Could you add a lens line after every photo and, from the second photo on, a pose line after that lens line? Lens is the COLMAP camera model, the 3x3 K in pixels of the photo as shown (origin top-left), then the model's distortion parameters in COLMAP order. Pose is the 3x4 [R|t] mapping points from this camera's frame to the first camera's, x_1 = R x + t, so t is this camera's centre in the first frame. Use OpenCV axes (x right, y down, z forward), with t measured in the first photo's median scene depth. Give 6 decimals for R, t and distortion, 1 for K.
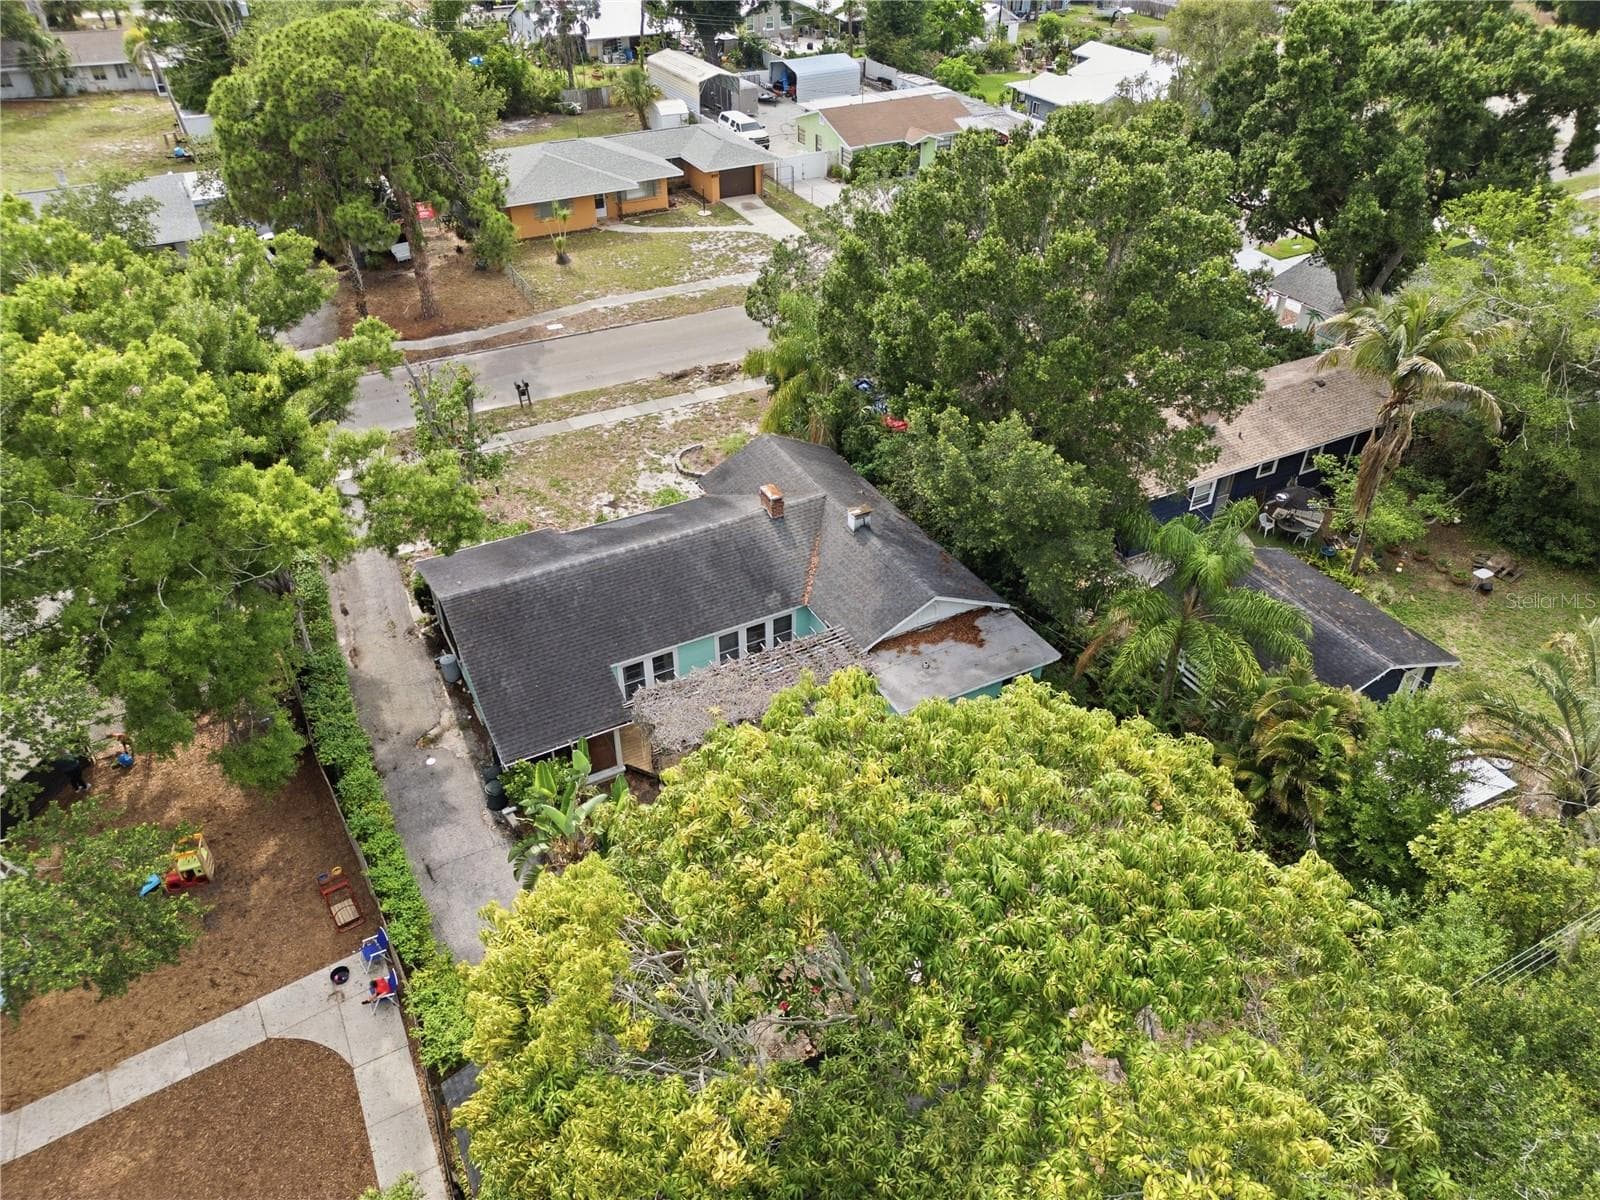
lens RADIAL K [[1118.8, 0, 796.0], [0, 1118.8, 606.7], [0, 0, 1]] dist [0.073965, -0.071153]
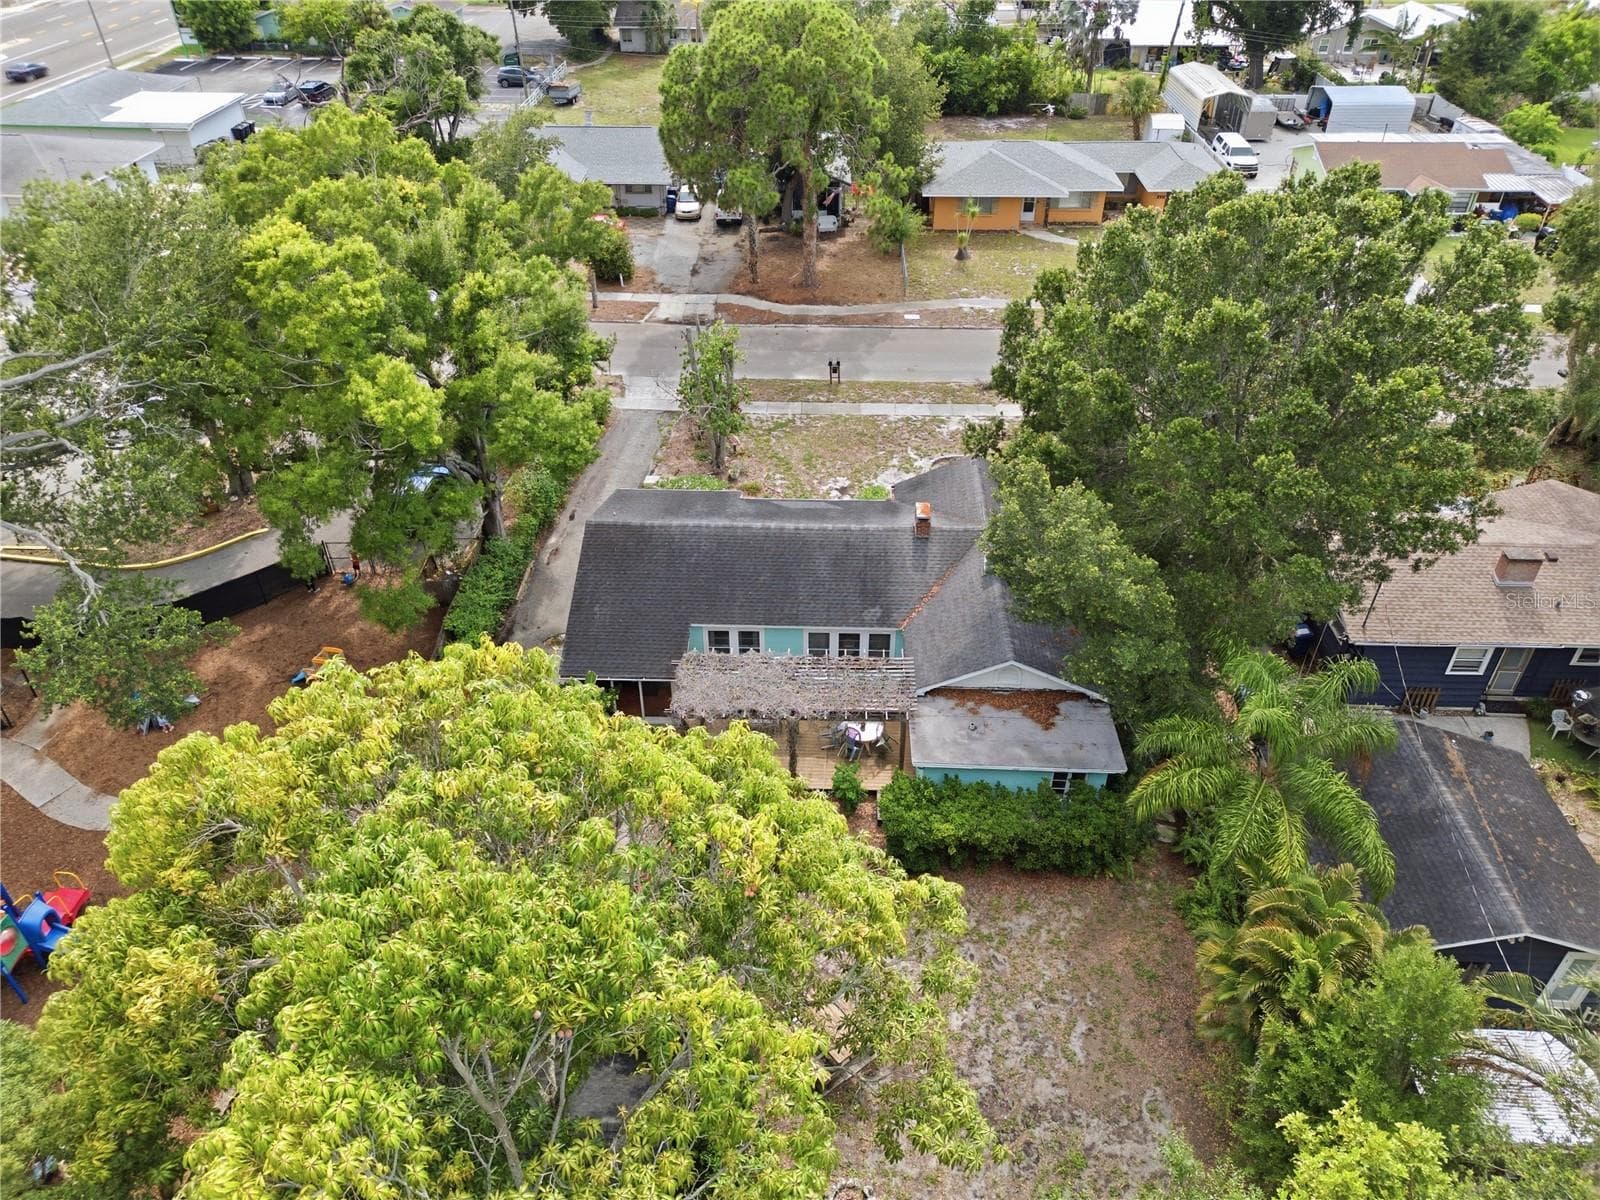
lens RADIAL K [[1118.8, 0, 796.0], [0, 1118.8, 606.7], [0, 0, 1]] dist [0.073965, -0.071153]
pose [[0.866247, 0.295839, -0.402611, 0.152890], [-0.295801, 0.953109, 0.063909, -0.026831], [0.402639, 0.063731, 0.913137, 0.037041]]
